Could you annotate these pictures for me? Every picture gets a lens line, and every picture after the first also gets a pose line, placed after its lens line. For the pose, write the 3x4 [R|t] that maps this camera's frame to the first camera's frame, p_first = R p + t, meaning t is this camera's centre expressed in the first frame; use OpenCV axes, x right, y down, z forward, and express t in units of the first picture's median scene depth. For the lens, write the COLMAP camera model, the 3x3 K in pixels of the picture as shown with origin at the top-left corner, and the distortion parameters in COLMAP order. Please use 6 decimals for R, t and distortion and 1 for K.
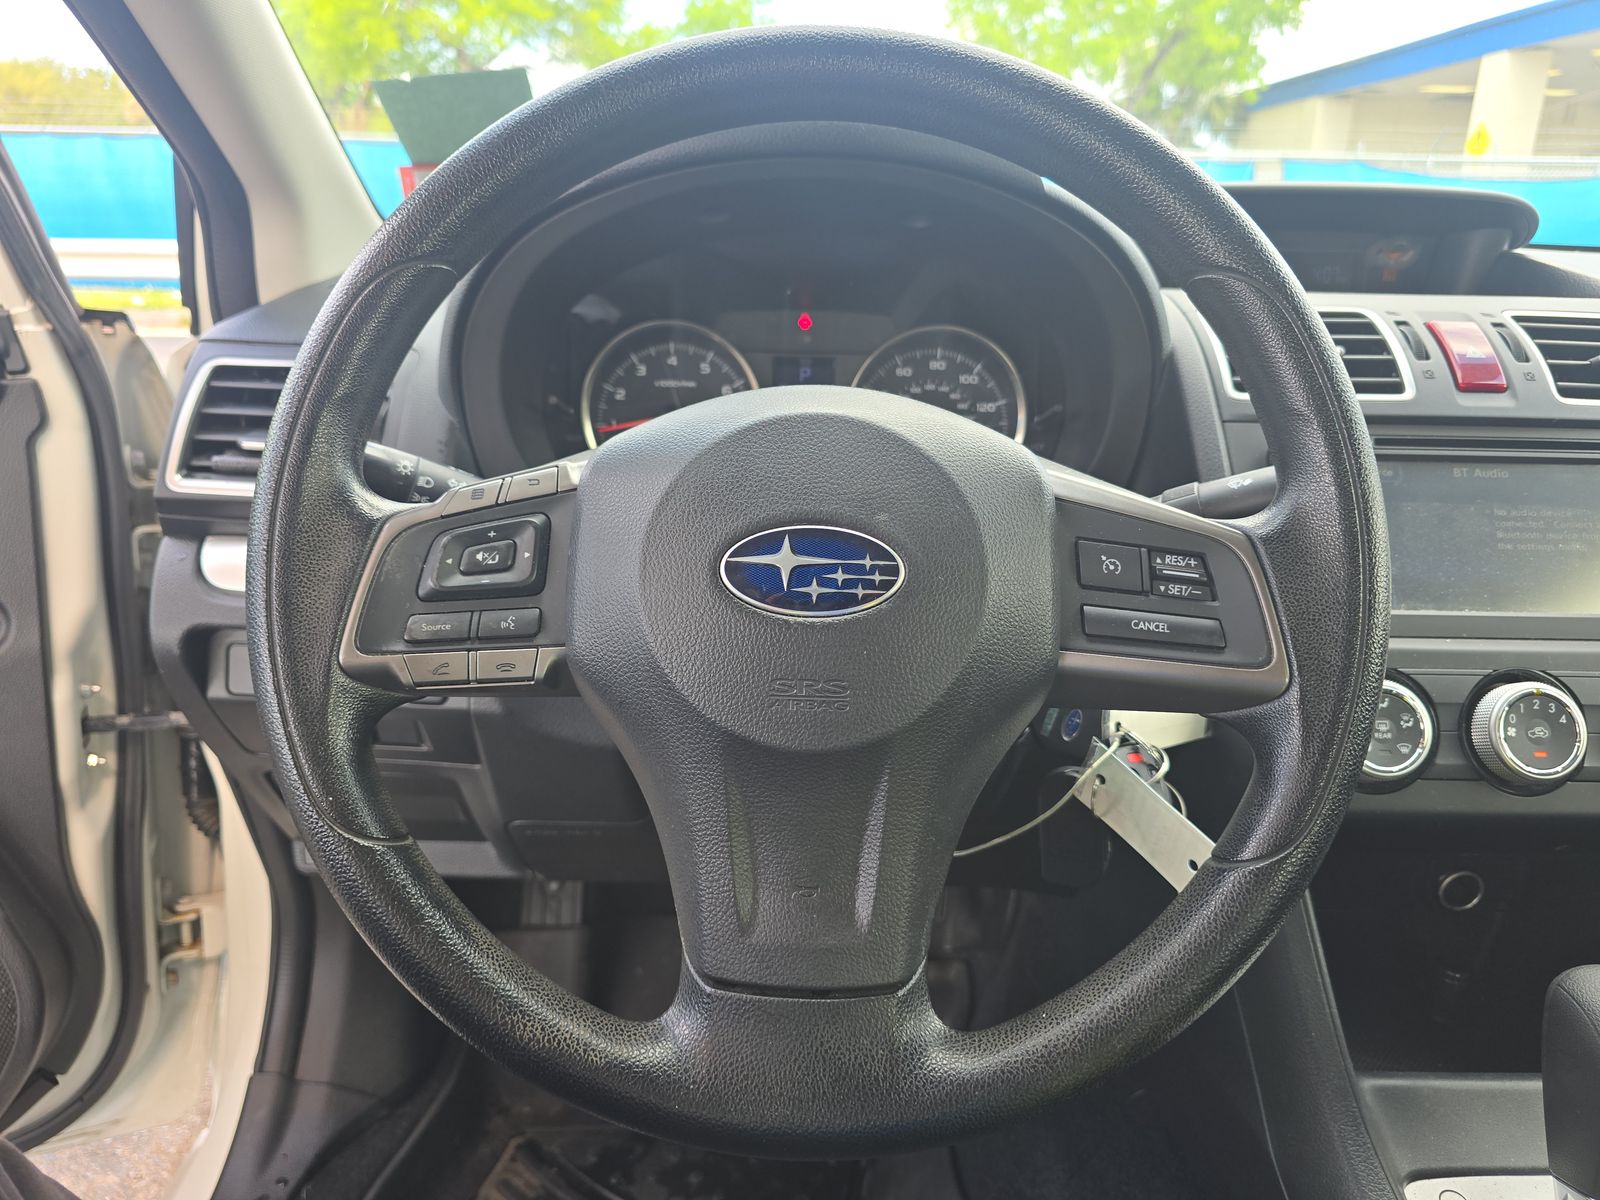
lens RADIAL K [[1106.6, 0, 802.7], [0, 1106.6, 605.8], [0, 0, 1]] dist [0.028278, -0.019332]
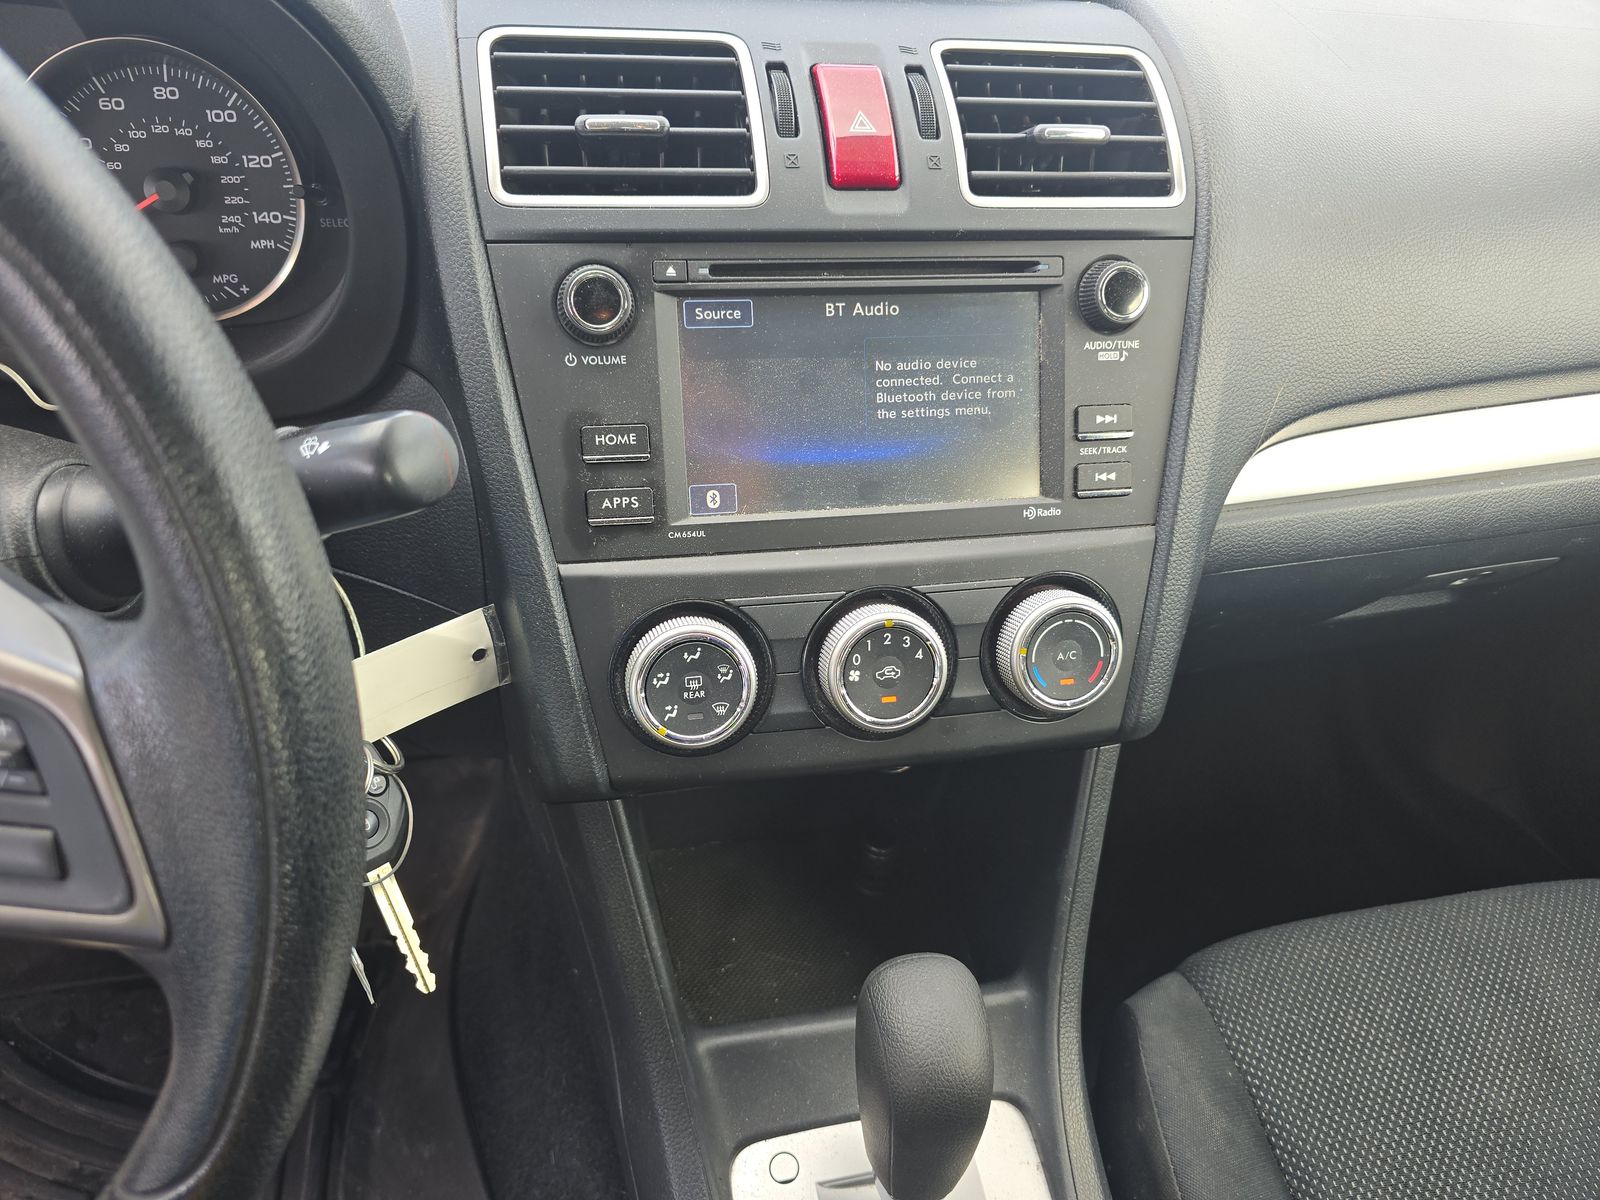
lens RADIAL K [[1106.6, 0, 801.1], [0, 1106.6, 589.8], [0, 0, 1]] dist [0.028278, -0.019332]
pose [[0.984394, -0.075993, 0.158725, 0.444211], [0.017829, 0.940382, 0.339652, -0.194535], [-0.175074, -0.331522, 0.927061, 0.281972]]
